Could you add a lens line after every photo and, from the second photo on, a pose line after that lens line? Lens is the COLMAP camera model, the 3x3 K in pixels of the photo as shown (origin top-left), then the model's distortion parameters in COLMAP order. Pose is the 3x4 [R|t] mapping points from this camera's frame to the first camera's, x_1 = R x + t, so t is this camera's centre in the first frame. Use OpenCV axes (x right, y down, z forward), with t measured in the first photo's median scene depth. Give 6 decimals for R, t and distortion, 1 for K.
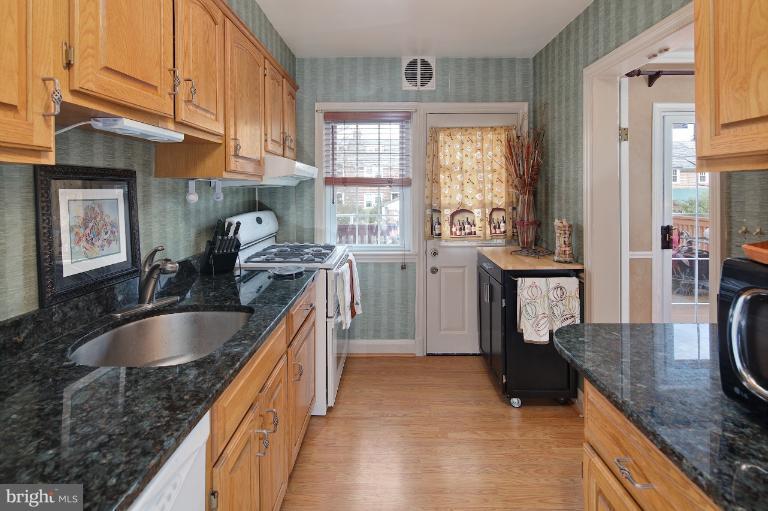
lens RADIAL K [[371.1, 0, 384.1], [0, 371.1, 190.0], [0, 0, 1]] dist [0.000153, -0.000052]
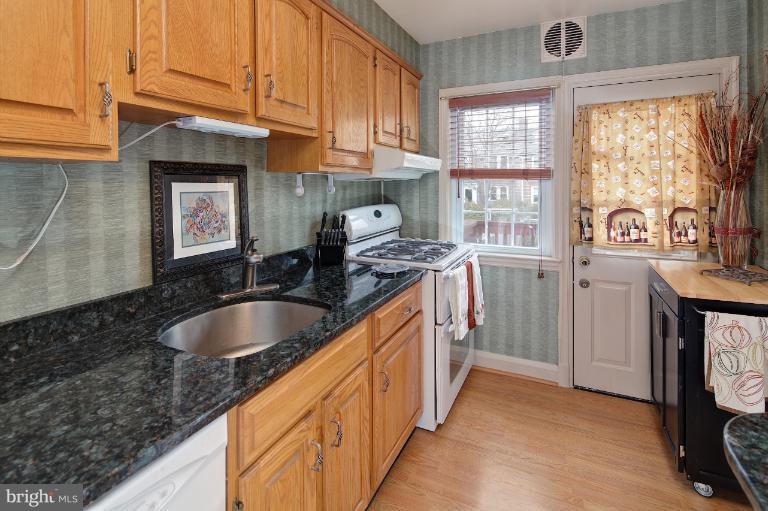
lens RADIAL K [[372.3, 0, 383.4], [0, 372.3, 183.9], [0, 0, 1]] dist [-0.001337, -0.000598]
pose [[0.904305, 0.000145, -0.426888, 0.110402], [0.000941, 0.999997, 0.002332, -0.000557], [0.426887, -0.002510, 0.904302, 0.118997]]
